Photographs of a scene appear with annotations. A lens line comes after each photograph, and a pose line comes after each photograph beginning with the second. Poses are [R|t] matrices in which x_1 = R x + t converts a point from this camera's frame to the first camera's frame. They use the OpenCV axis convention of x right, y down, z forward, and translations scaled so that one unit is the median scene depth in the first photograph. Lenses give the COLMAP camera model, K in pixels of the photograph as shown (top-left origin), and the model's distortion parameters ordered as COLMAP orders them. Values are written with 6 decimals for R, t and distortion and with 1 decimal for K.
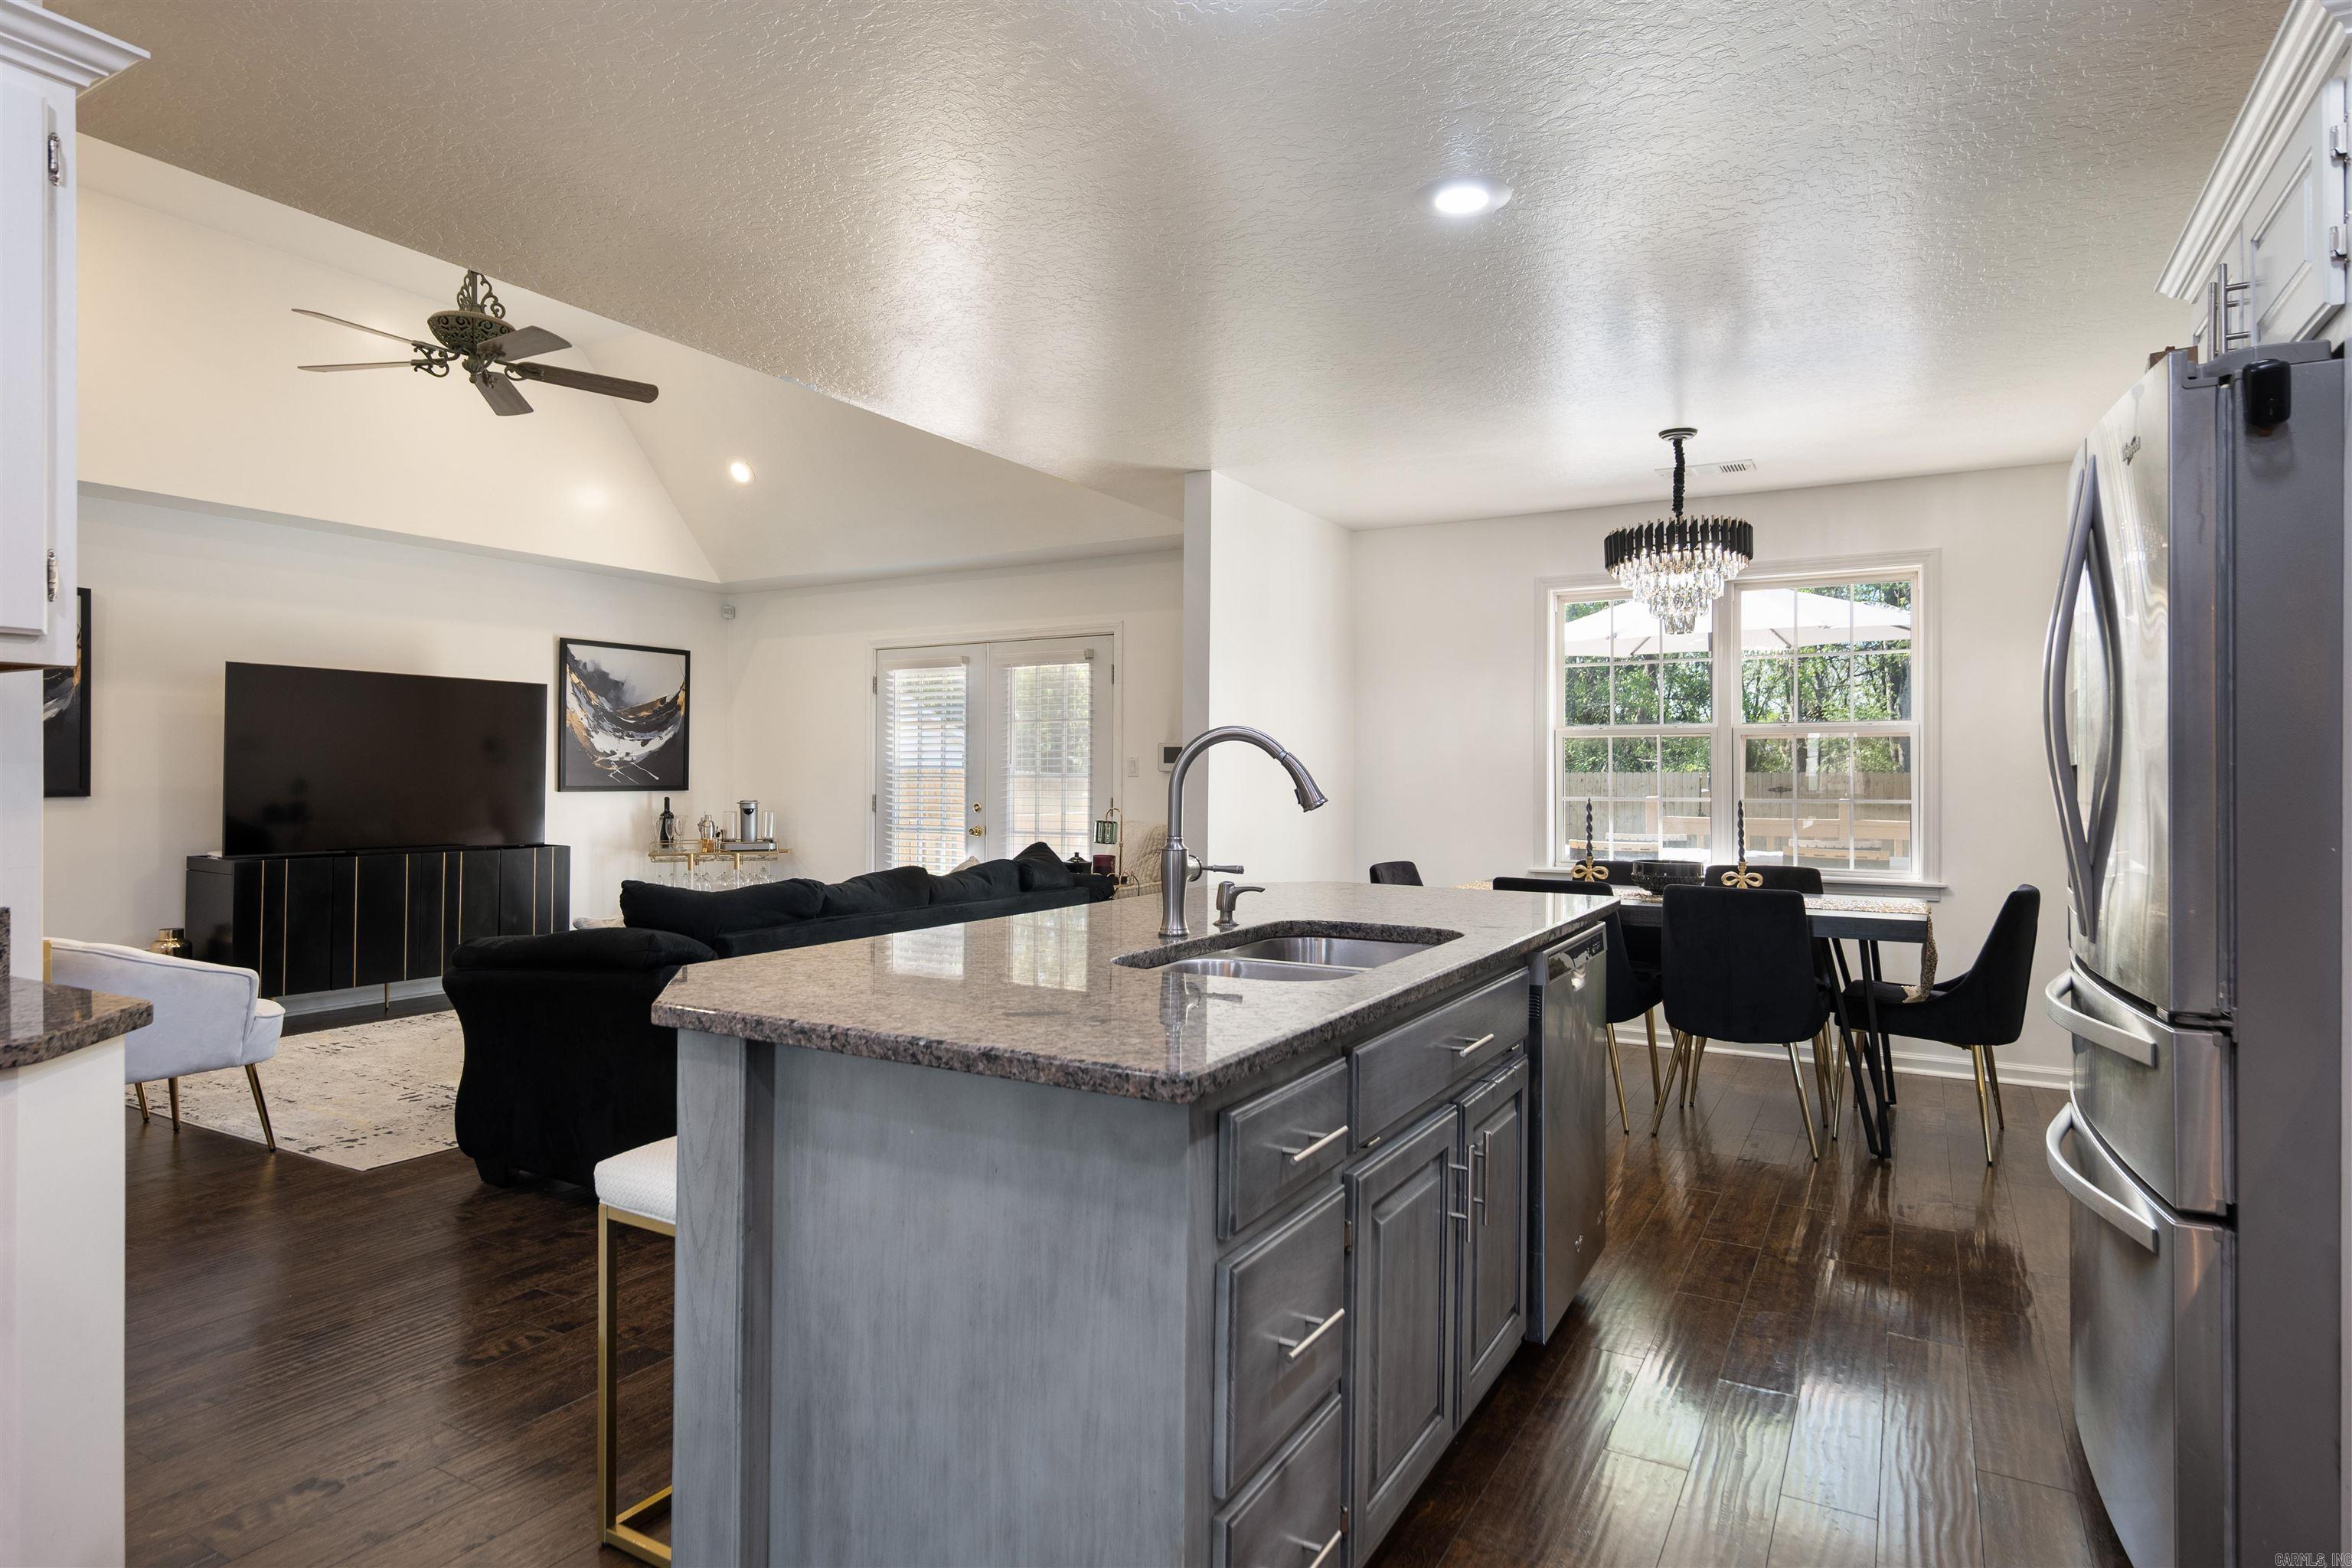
lens RADIAL K [[1284.9, 0, 1168.0], [0, 1284.9, 771.9], [0, 0, 1]] dist [0.001699, -0.000242]
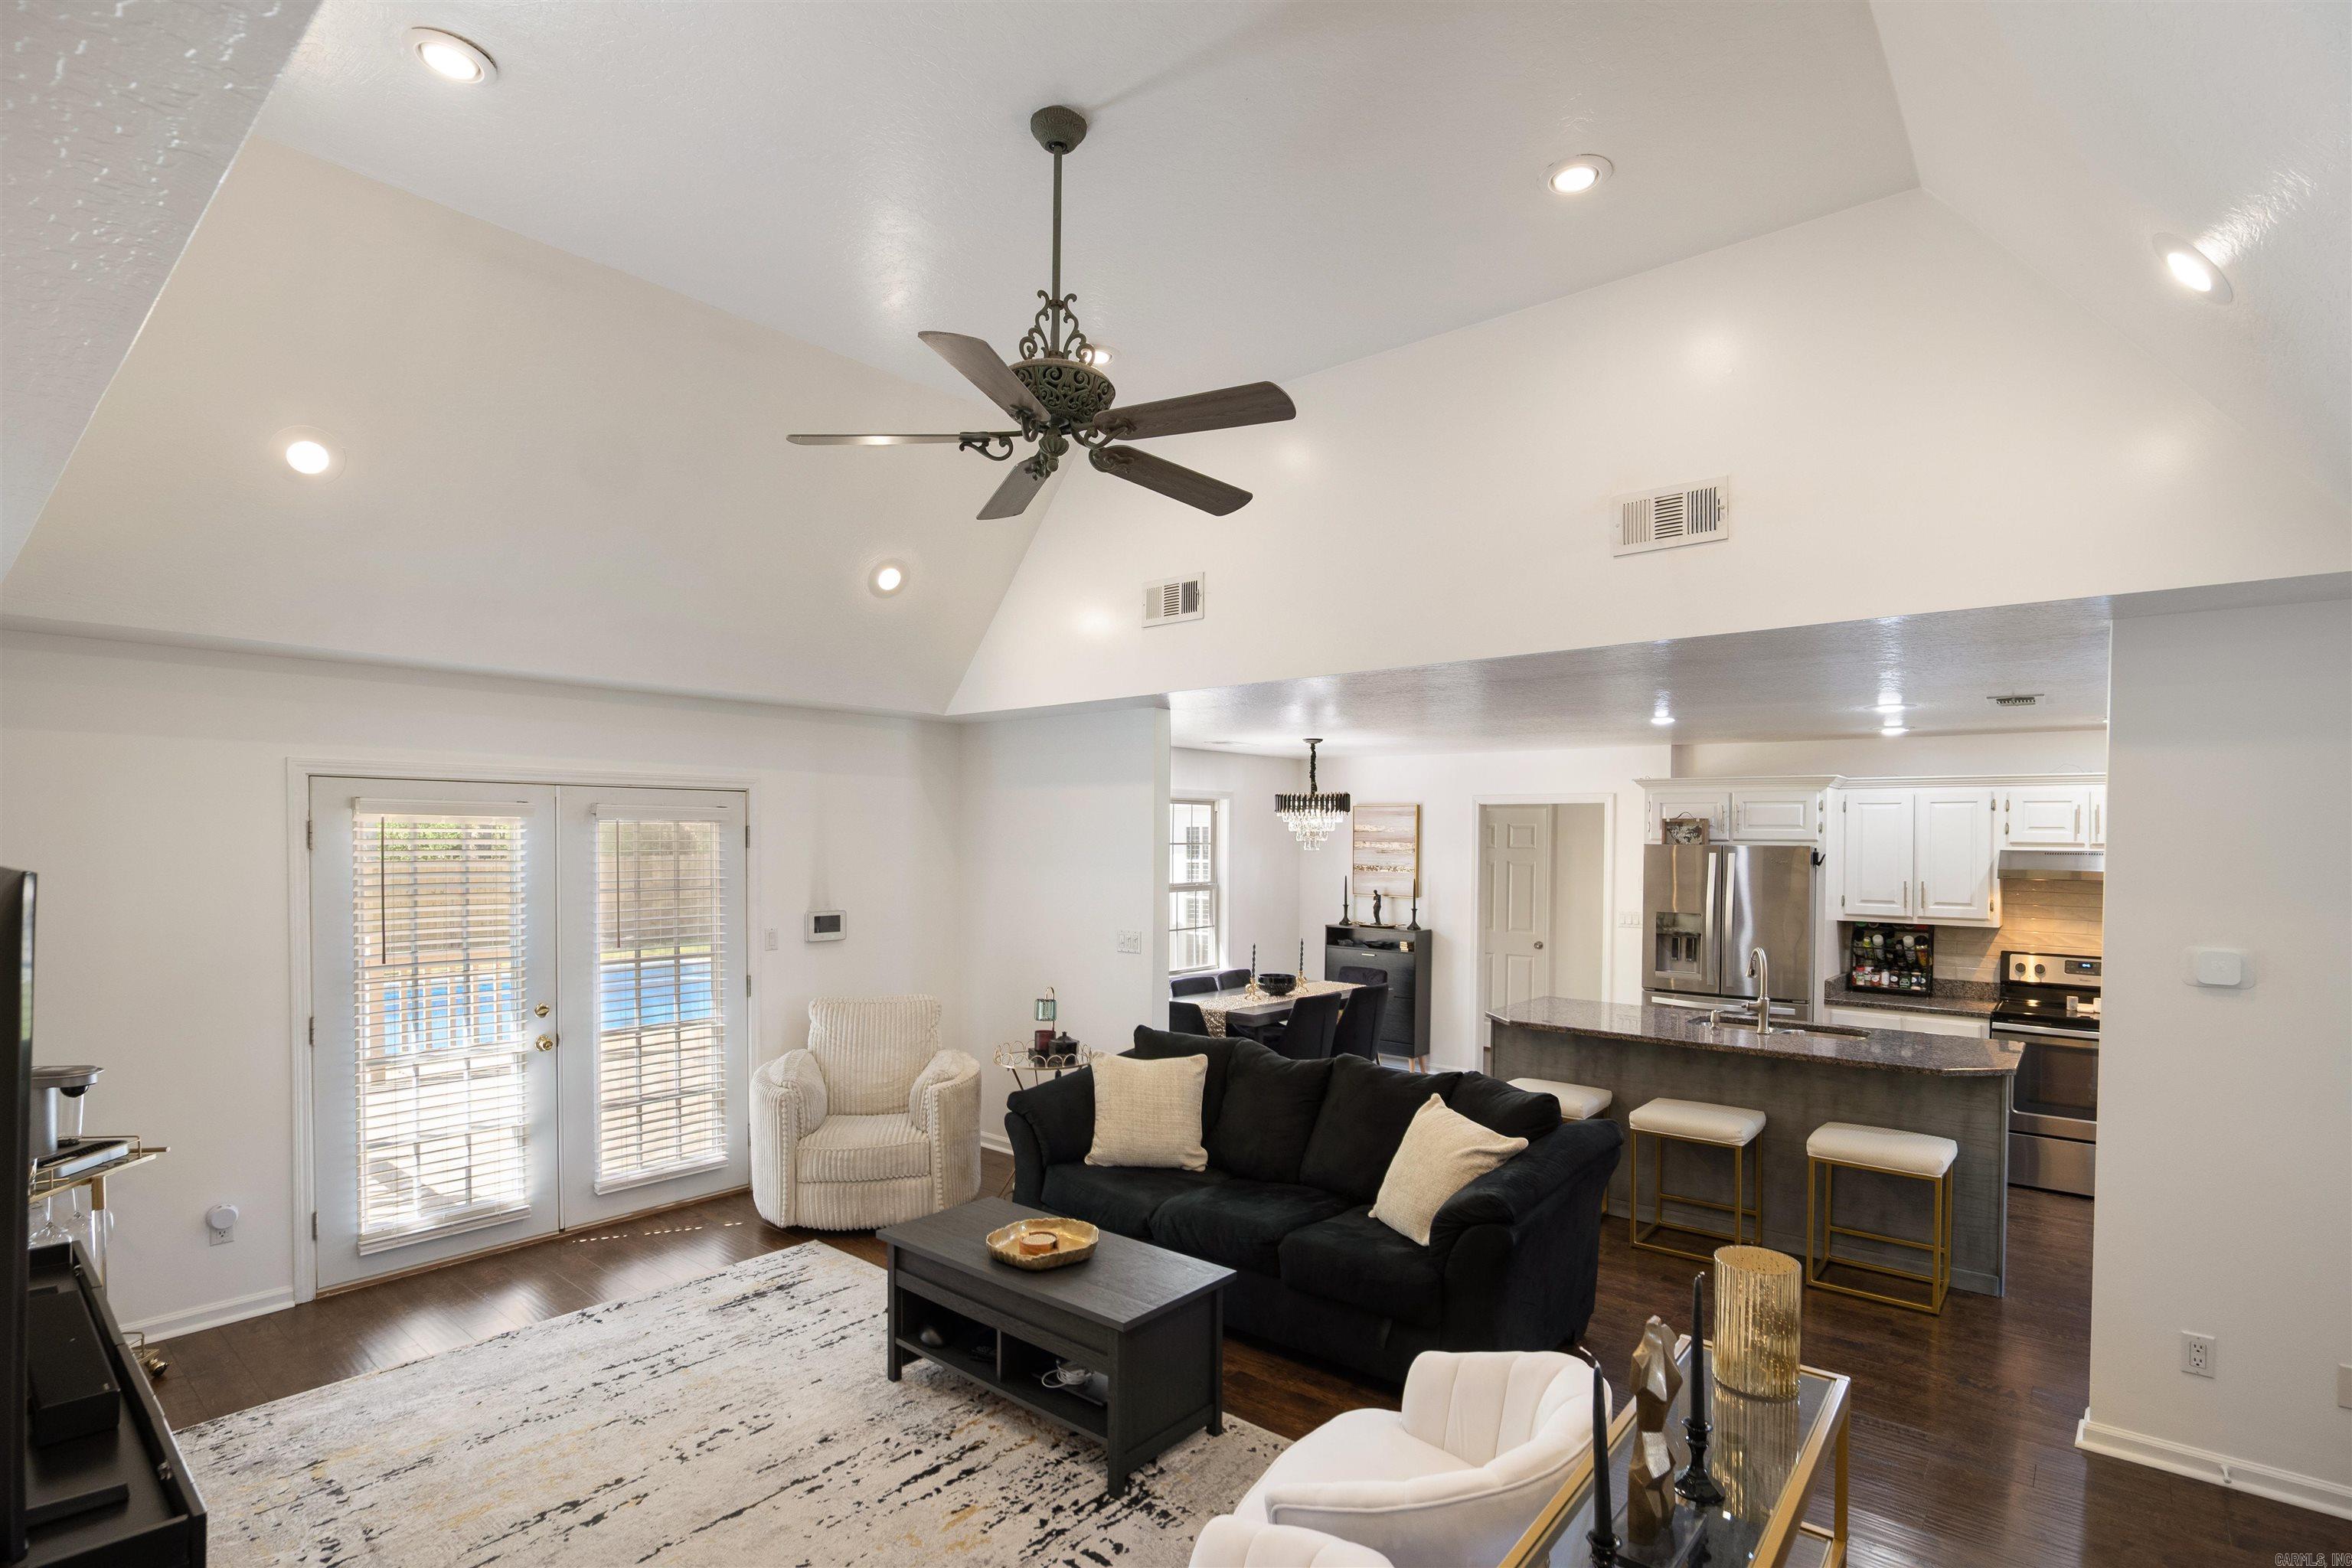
lens RADIAL K [[1130.4, 0, 1181.4], [0, 1130.4, 851.8], [0, 0, 1]] dist [-0.022436, 0.007840]
pose [[0.166312, -0.014802, 0.985962, -0.773903], [-0.010008, 0.999810, 0.016698, -0.083155], [-0.986022, -0.012644, 0.166133, 0.586910]]
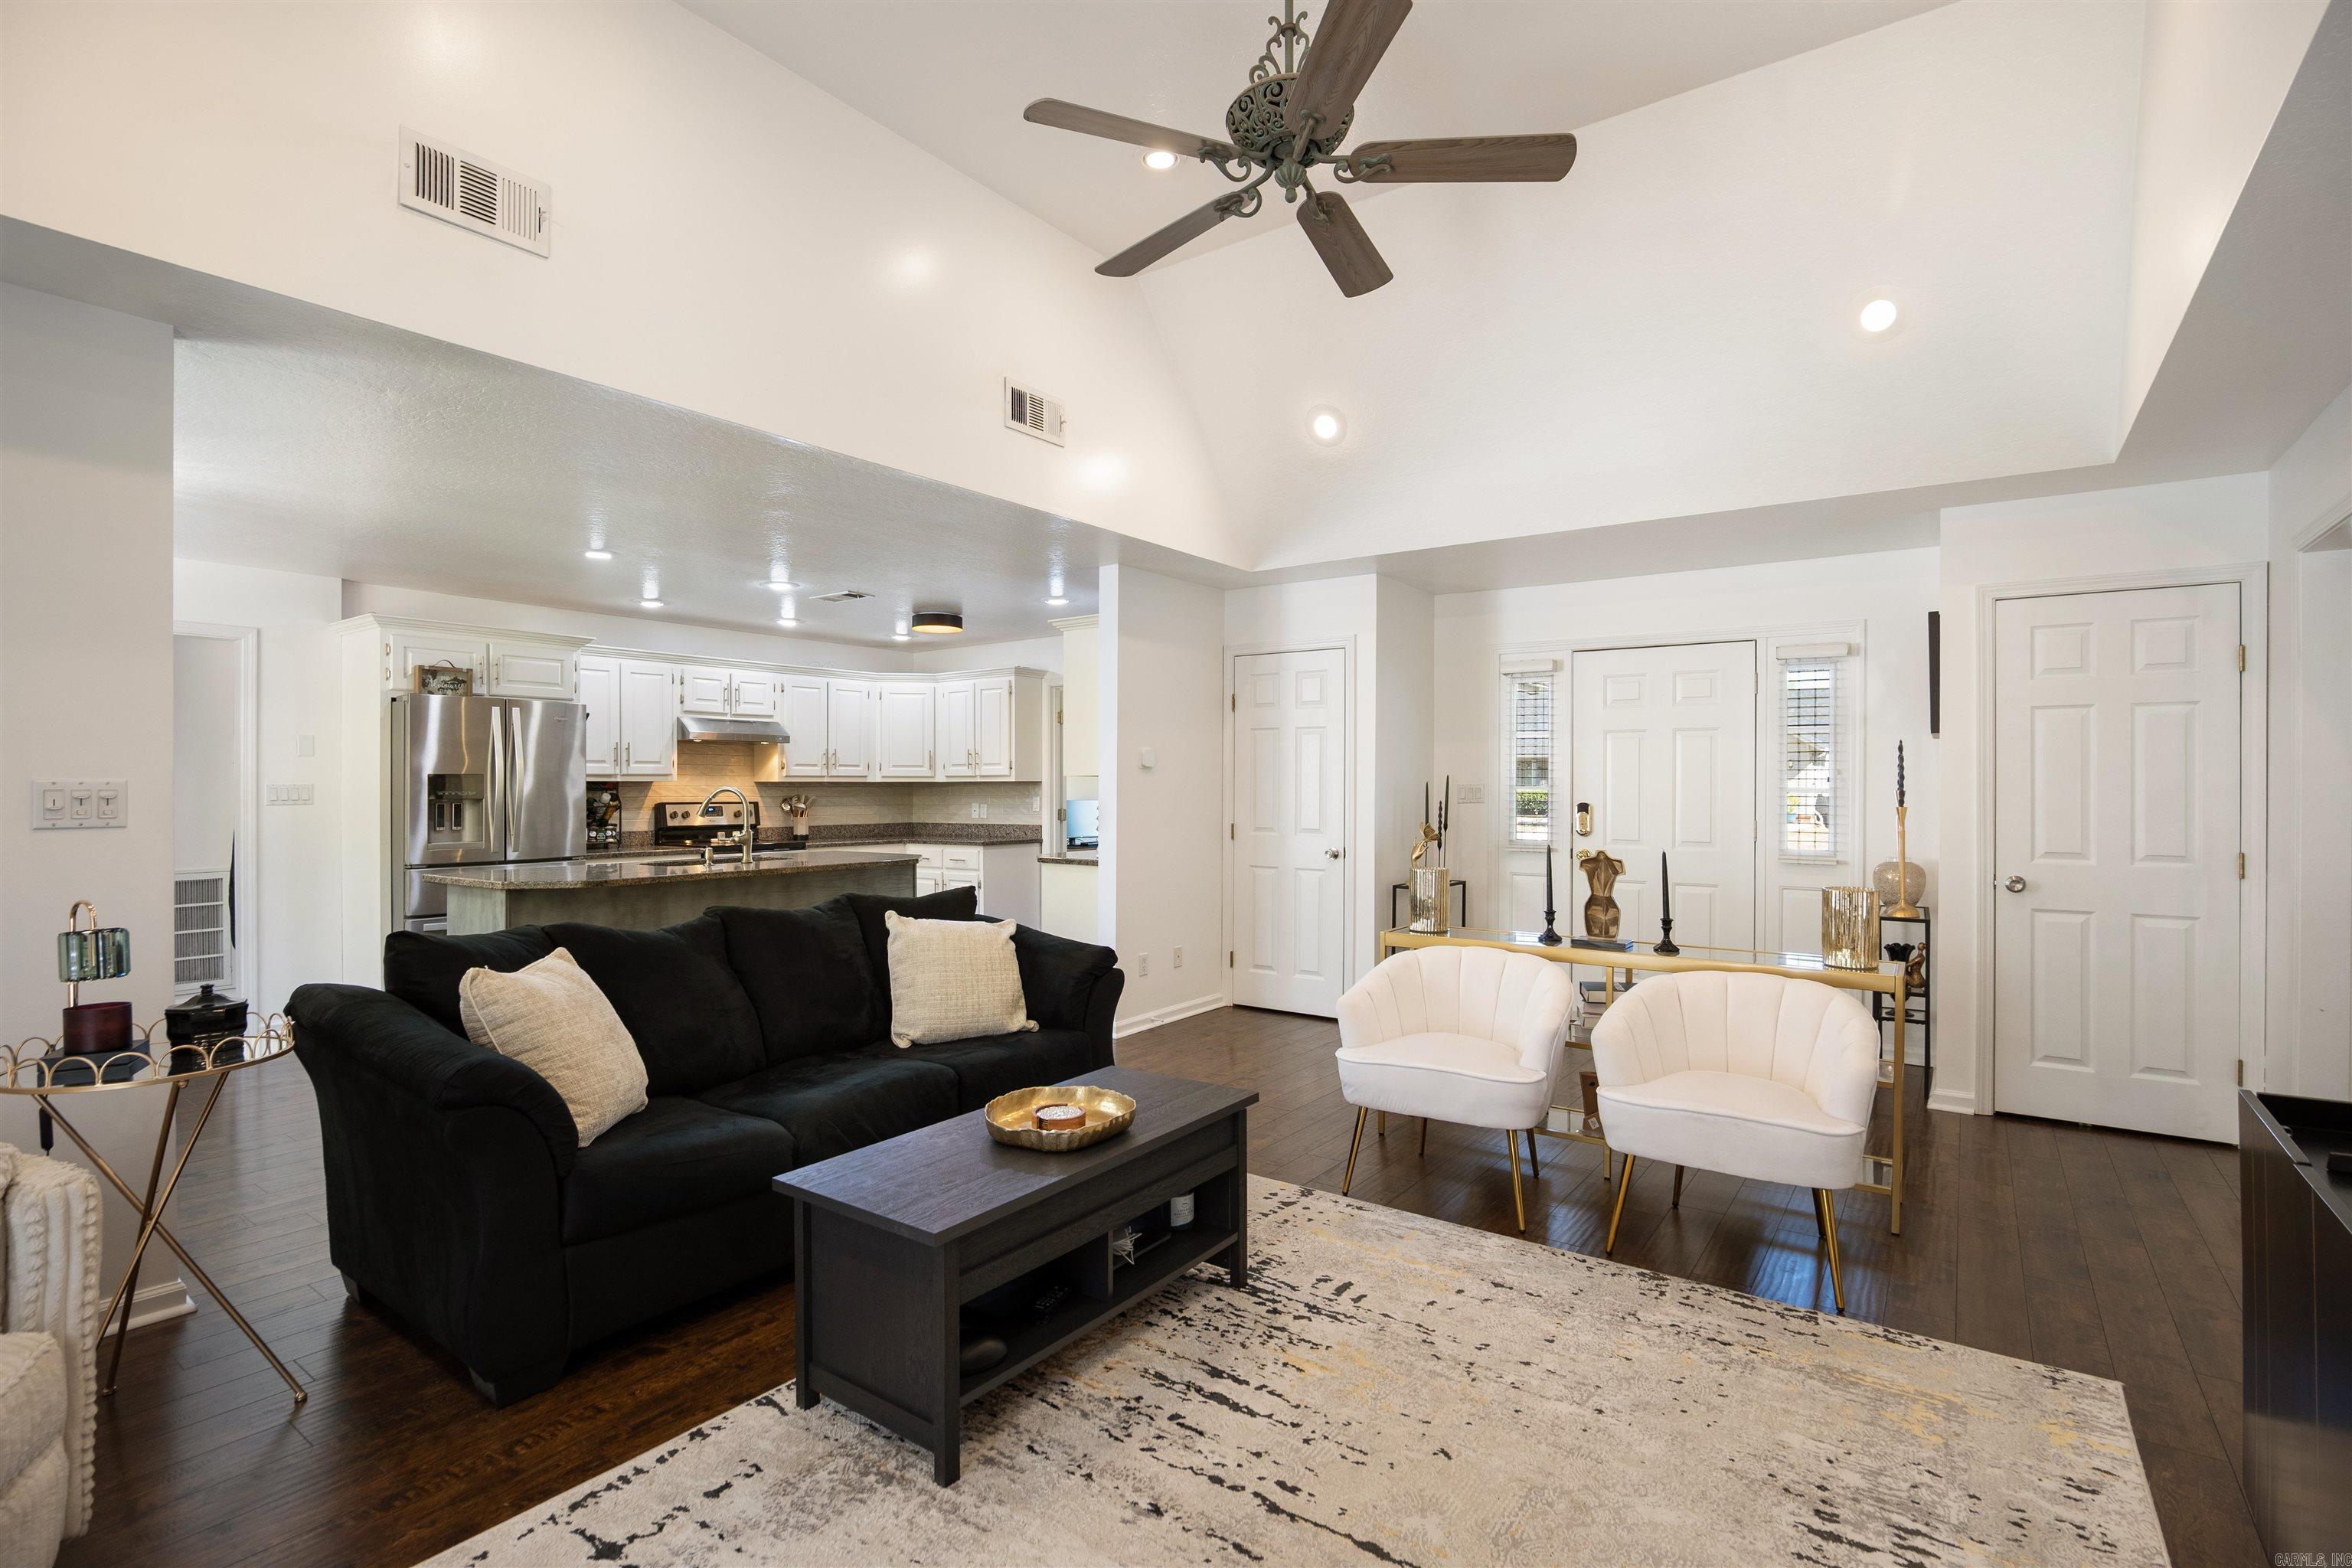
lens RADIAL K [[1099.4, 0, 1172.6], [0, 1099.4, 787.1], [0, 0, 1]] dist [-0.016375, 0.001766]
pose [[-0.994818, -0.002014, 0.101653, -0.375930], [-0.001844, 0.999997, 0.001768, -0.012896], [-0.101657, 0.001572, -0.994818, 1.079045]]
